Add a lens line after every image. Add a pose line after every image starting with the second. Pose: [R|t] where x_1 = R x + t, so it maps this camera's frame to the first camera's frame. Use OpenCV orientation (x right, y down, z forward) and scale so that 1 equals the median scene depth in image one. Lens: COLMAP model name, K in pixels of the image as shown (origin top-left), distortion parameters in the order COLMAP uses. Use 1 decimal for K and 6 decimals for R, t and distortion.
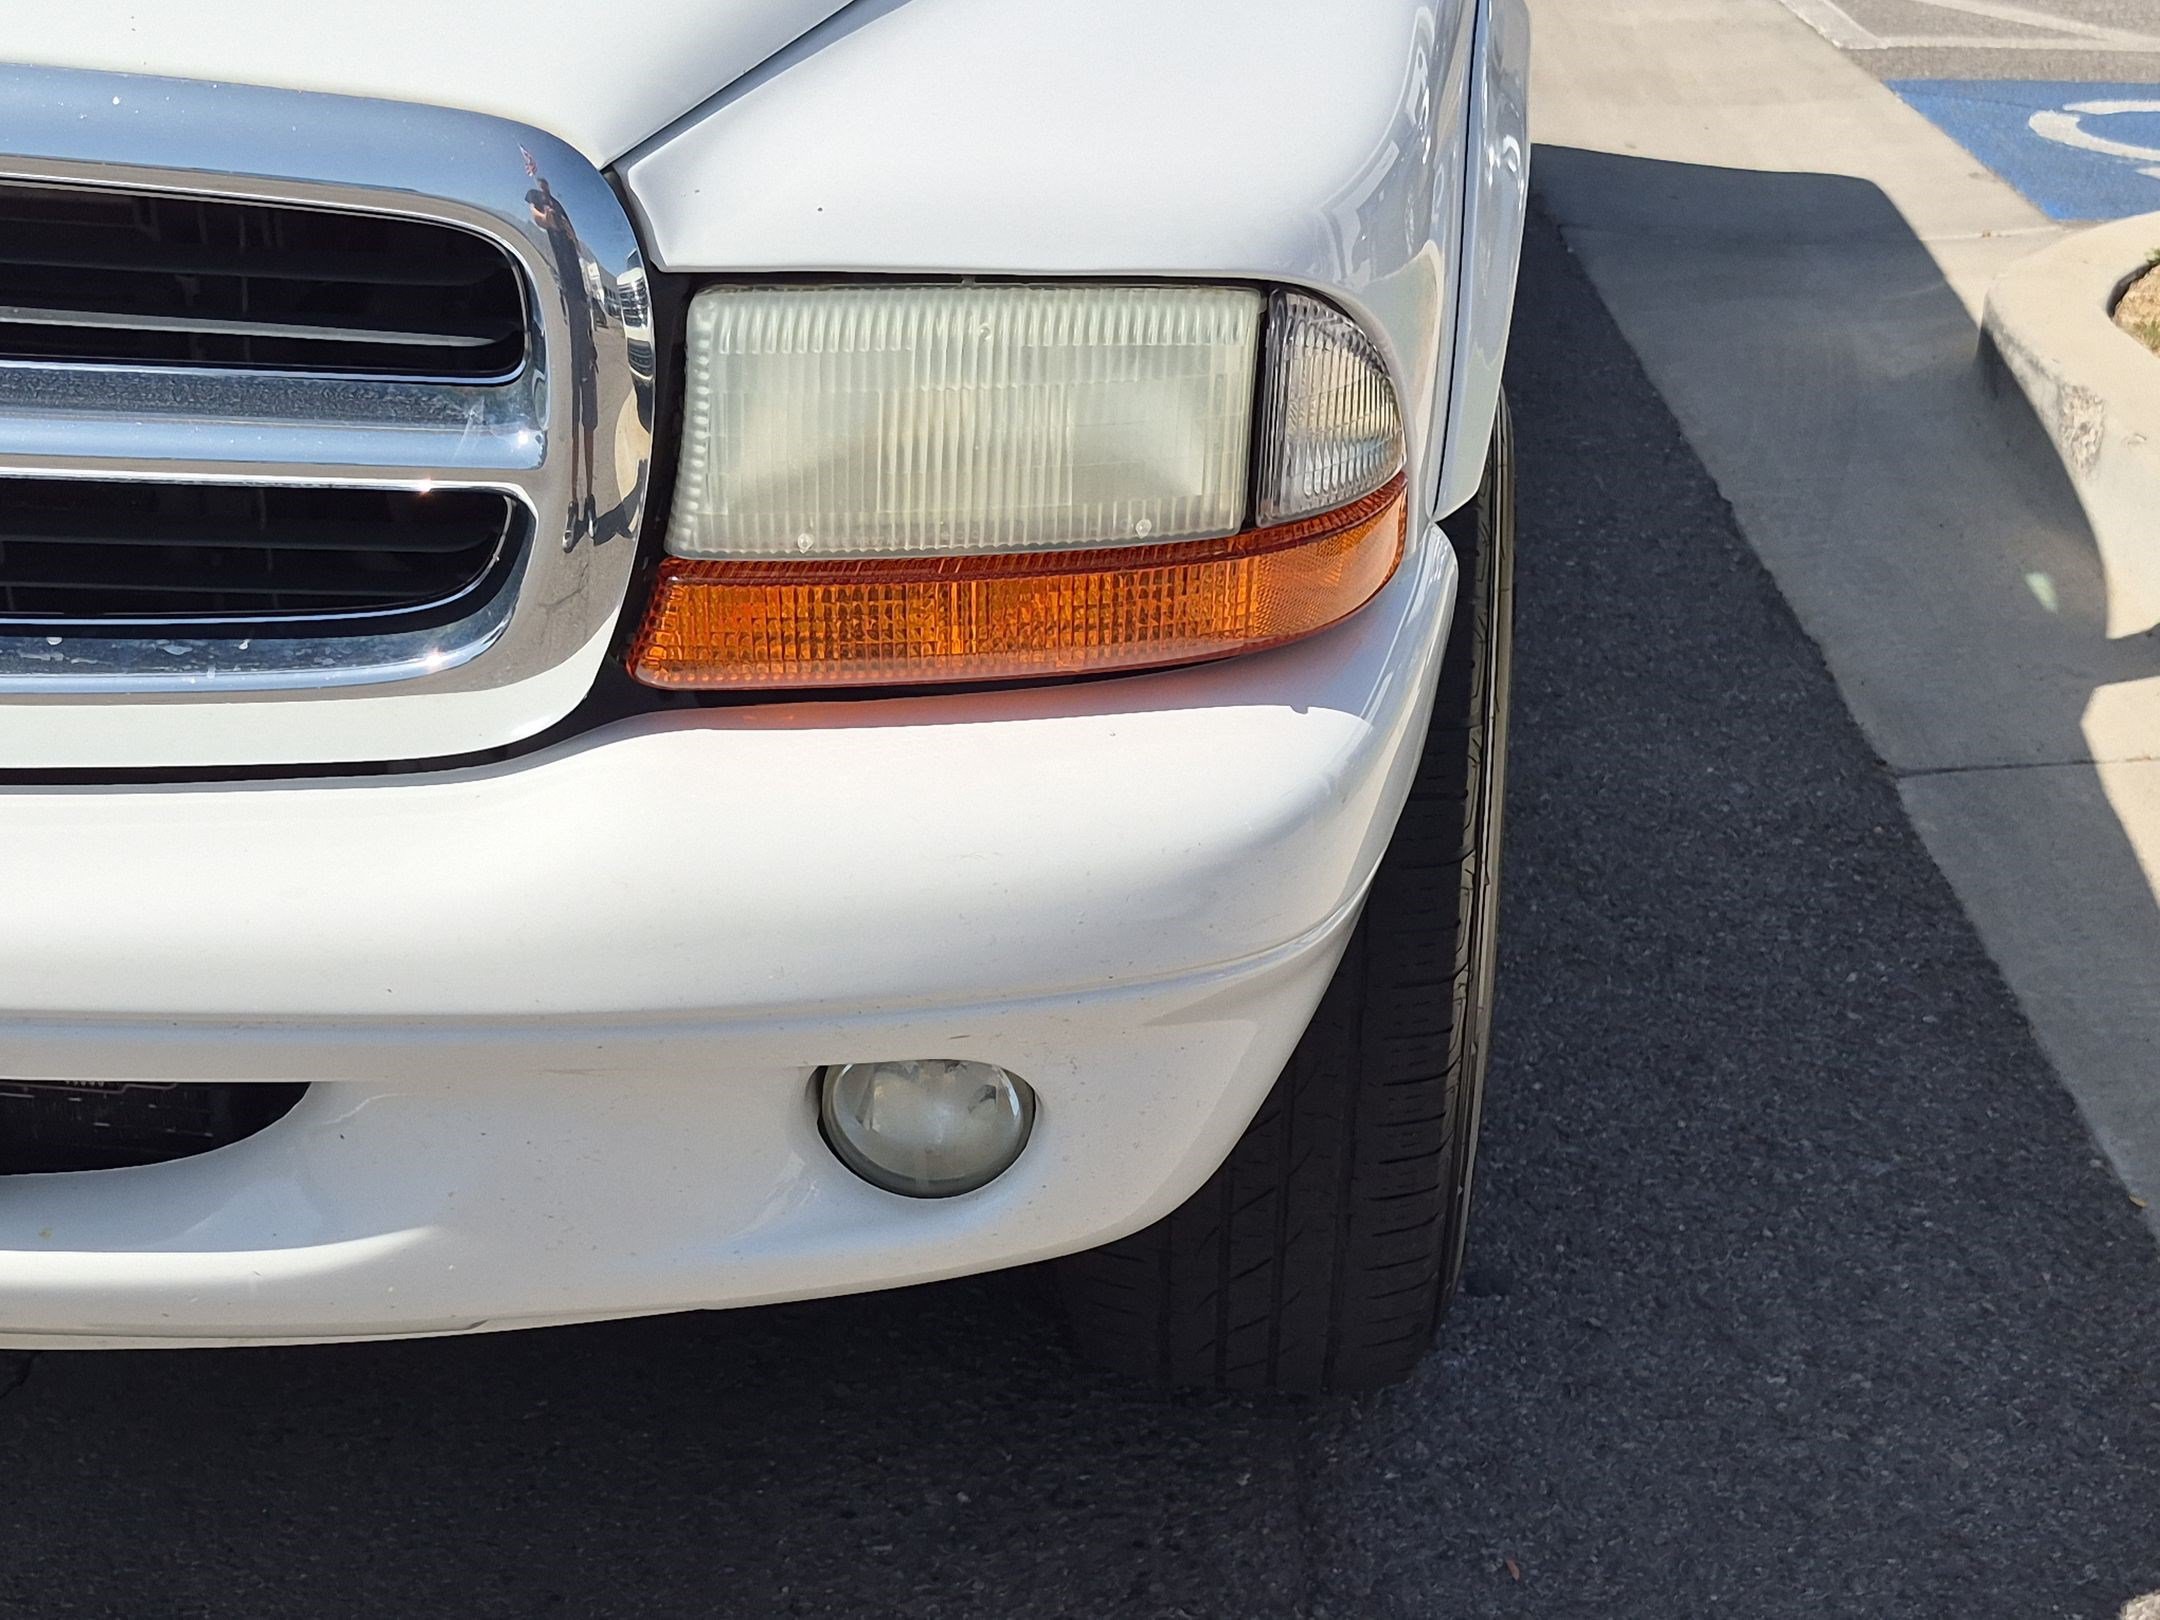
lens RADIAL K [[2923.4, 0, 1080.0], [0, 2923.4, 810.0], [0, 0, 1]] dist [0.114869, -0.111299]
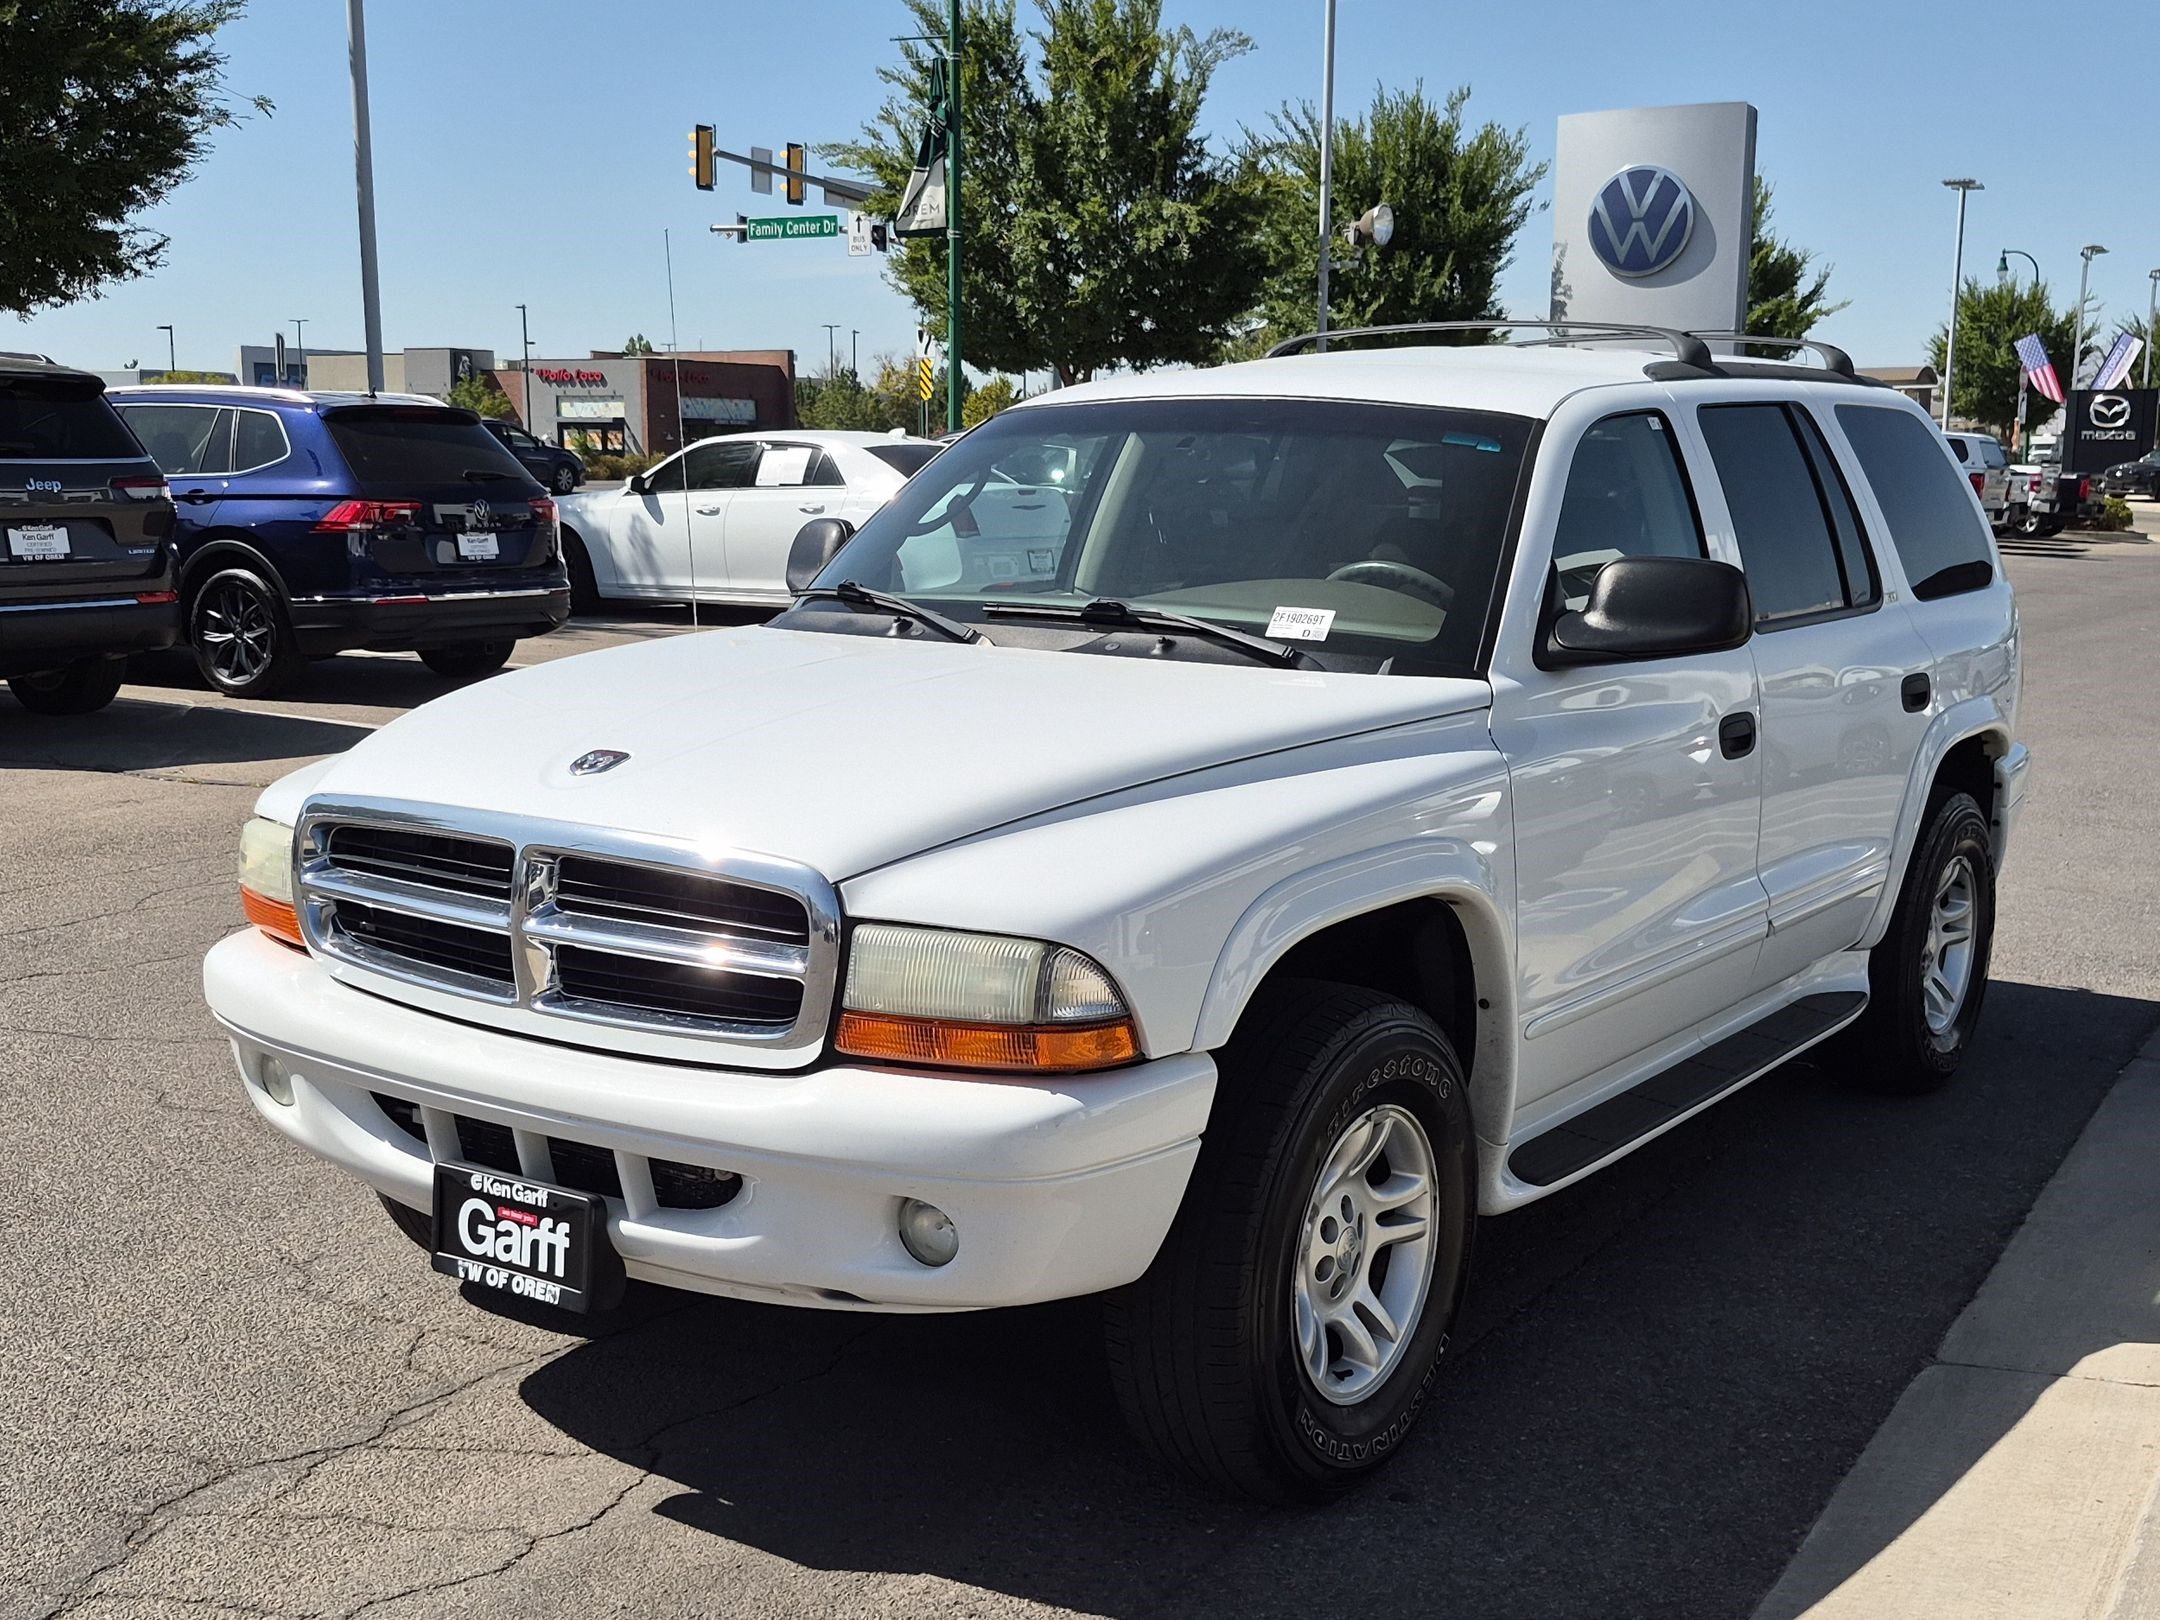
lens RADIAL K [[2391.0, 0, 1080.0], [0, 2391.0, 810.0], [0, 0, 1]] dist [0.017238, 0.028685]
pose [[0.878828, 0.057892, -0.473613, 1.080488], [-0.189150, 0.953555, -0.234425, 0.220428], [0.438045, 0.295603, 0.848962, -0.926474]]
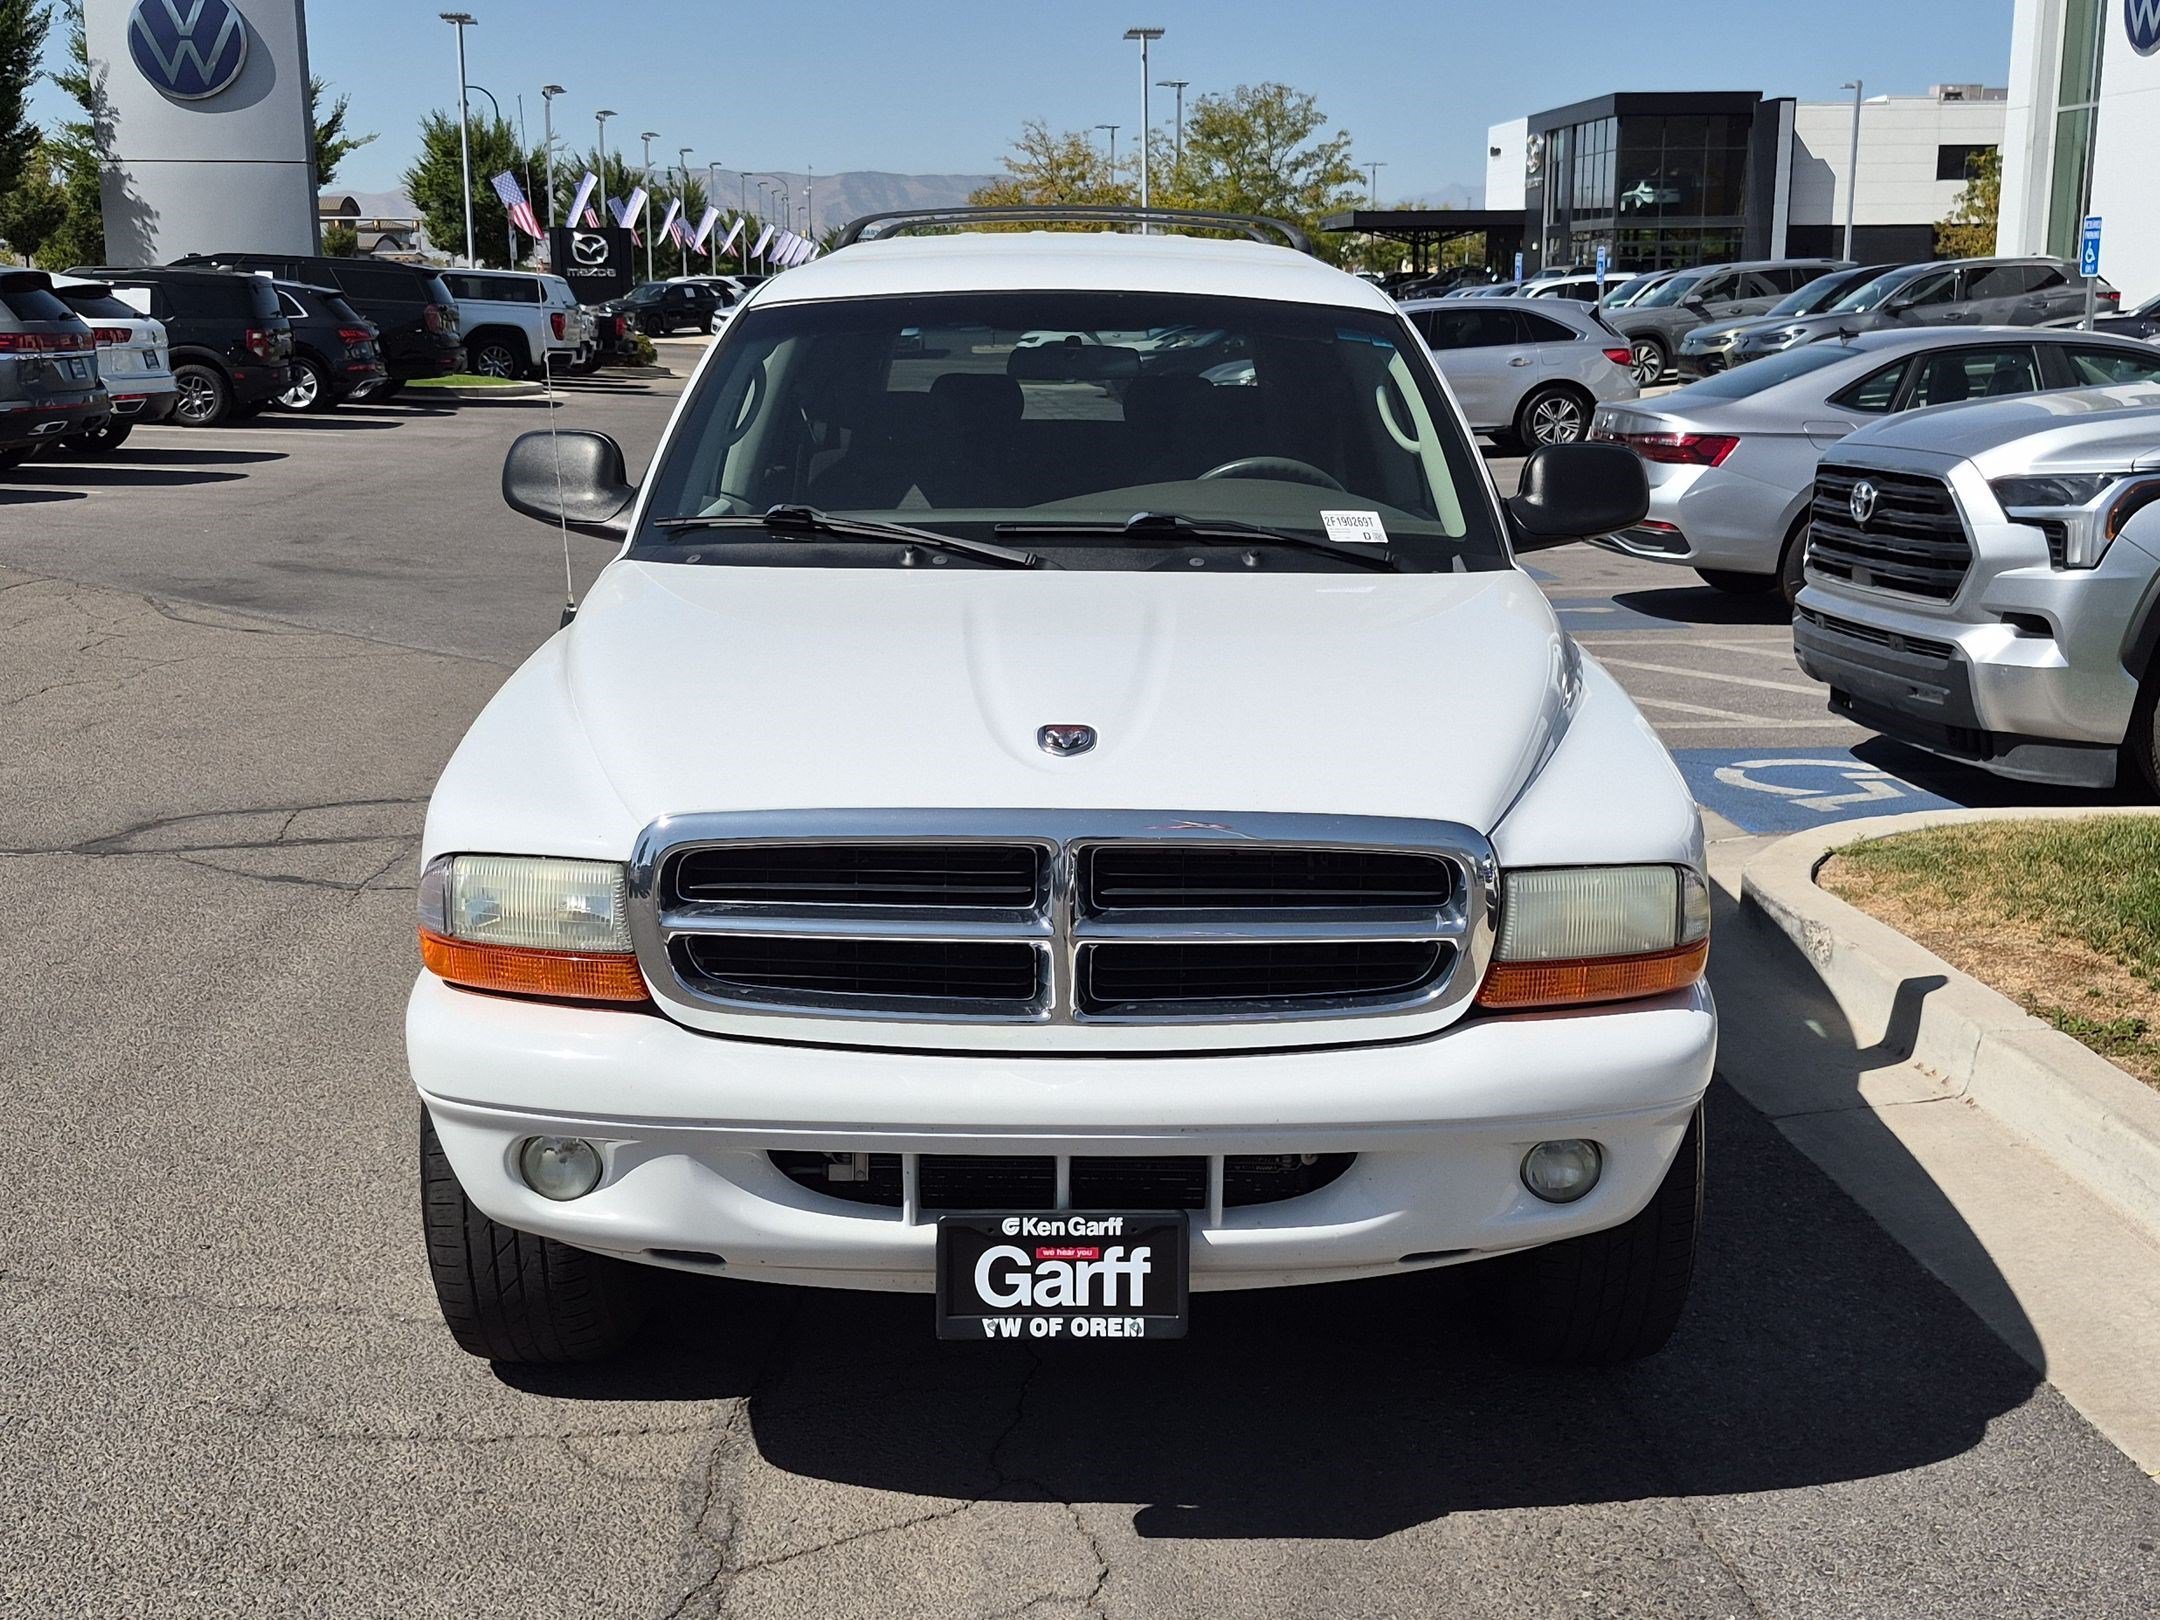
lens RADIAL K [[2390.7, 0, 1080.0], [0, 2390.7, 810.0], [0, 0, 1]] dist [0.076648, -0.015571]
pose [[0.995441, -0.039192, 0.086955, -0.665863], [0.056918, 0.975644, -0.211849, 0.220676], [-0.076535, 0.215832, 0.973426, -1.186322]]
